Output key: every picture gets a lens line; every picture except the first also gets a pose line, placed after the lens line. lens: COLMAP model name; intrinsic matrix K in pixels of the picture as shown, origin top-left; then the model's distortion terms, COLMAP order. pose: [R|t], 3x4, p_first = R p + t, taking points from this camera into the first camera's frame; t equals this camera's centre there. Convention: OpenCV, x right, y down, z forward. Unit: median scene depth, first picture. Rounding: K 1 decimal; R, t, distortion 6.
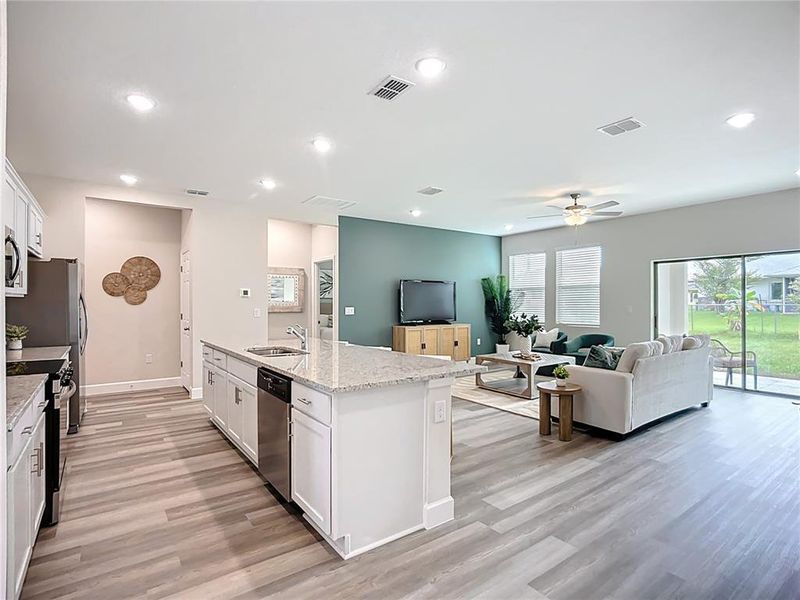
lens RADIAL K [[408.7, 0, 398.4], [0, 408.7, 304.8], [0, 0, 1]] dist [-0.024660, 0.002259]
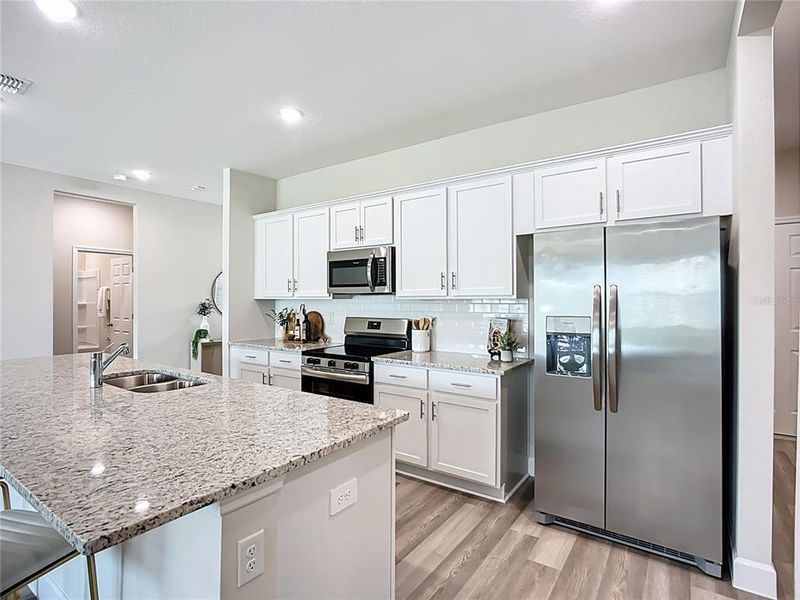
lens RADIAL K [[415.0, 0, 395.5], [0, 415.0, 300.4], [0, 0, 1]] dist [-0.027494, 0.001540]
pose [[-0.949029, 0.000491, -0.315188, -0.275728], [-0.001677, 0.999977, 0.006605, -0.012519], [0.315184, 0.006796, -0.949006, 1.029525]]
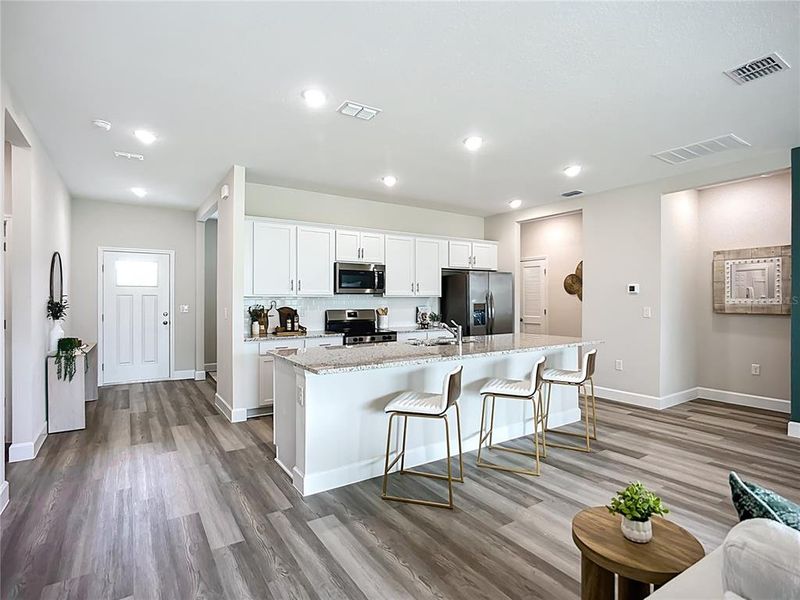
lens RADIAL K [[415.0, 0, 395.5], [0, 415.0, 300.4], [0, 0, 1]] dist [-0.027494, 0.001540]
pose [[-0.050736, 0.002282, -0.998709, 0.517270], [-0.003817, 0.999990, 0.002479, -0.004752], [0.998705, 0.003938, -0.050727, 0.542580]]
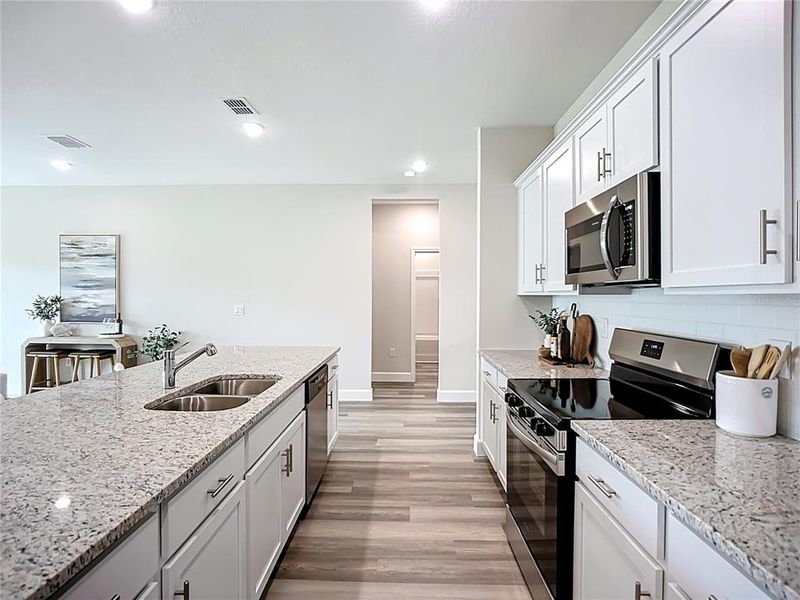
lens RADIAL K [[408.7, 0, 398.4], [0, 408.7, 304.8], [0, 0, 1]] dist [-0.024660, 0.002259]
pose [[-0.794831, -0.017523, 0.606577, -0.485167], [-0.002491, 0.999669, 0.025615, -0.010503], [-0.606825, 0.018849, -0.794612, 0.758359]]
